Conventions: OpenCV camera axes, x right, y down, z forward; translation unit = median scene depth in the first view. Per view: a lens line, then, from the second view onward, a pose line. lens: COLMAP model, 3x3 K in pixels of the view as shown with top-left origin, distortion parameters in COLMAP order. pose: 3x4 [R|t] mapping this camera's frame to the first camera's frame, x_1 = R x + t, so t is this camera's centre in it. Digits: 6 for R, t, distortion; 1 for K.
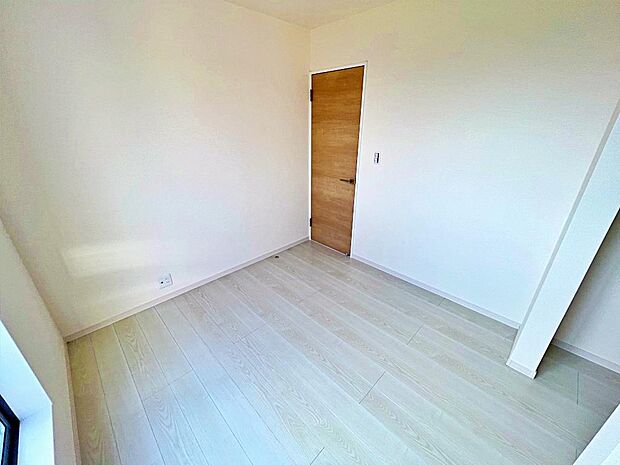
lens RADIAL K [[252.8, 0, 308.4], [0, 252.8, 233.0], [0, 0, 1]] dist [-0.001647, -0.000624]
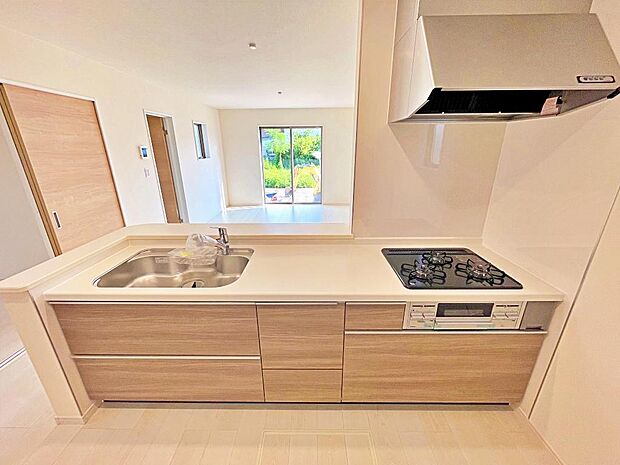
lens RADIAL K [[252.8, 0, 308.4], [0, 252.8, 233.0], [0, 0, 1]] dist [-0.001647, -0.000624]
pose [[-0.699642, -0.224185, 0.678412, -1.103193], [0.296945, 0.772380, 0.561475, -0.560745], [-0.649866, 0.594282, -0.473818, 0.973009]]
